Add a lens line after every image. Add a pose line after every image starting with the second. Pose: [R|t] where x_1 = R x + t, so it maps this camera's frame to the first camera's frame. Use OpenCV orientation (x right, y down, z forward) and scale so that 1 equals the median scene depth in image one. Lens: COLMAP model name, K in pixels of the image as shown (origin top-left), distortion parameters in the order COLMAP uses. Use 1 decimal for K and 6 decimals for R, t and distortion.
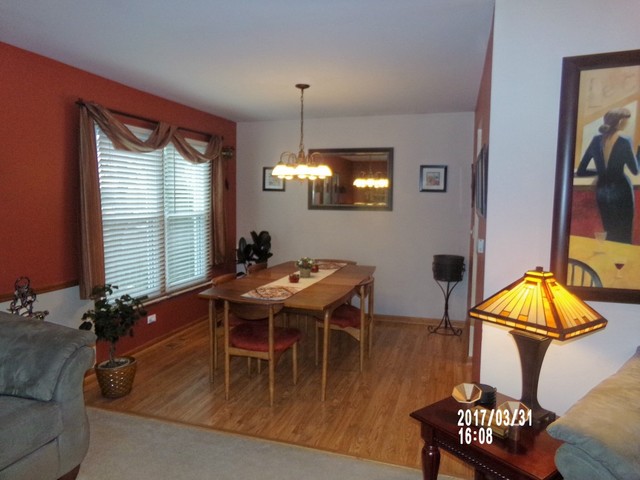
lens RADIAL K [[444.3, 0, 320.0], [0, 444.3, 240.0], [0, 0, 1]] dist [-0.093350, 0.209238]
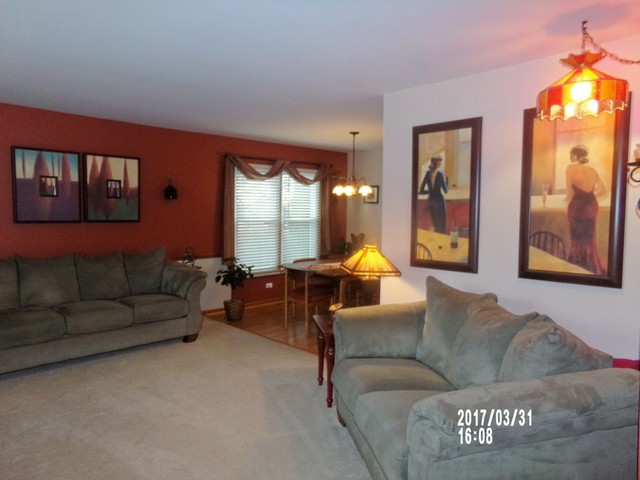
lens RADIAL K [[444.3, 0, 320.0], [0, 444.3, 240.0], [0, 0, 1]] dist [-0.093350, 0.209238]
pose [[0.890140, 0.031321, -0.454610, 0.662315], [-0.043655, 0.998908, -0.016656, 0.050296], [0.453592, 0.034672, 0.890535, -0.443920]]
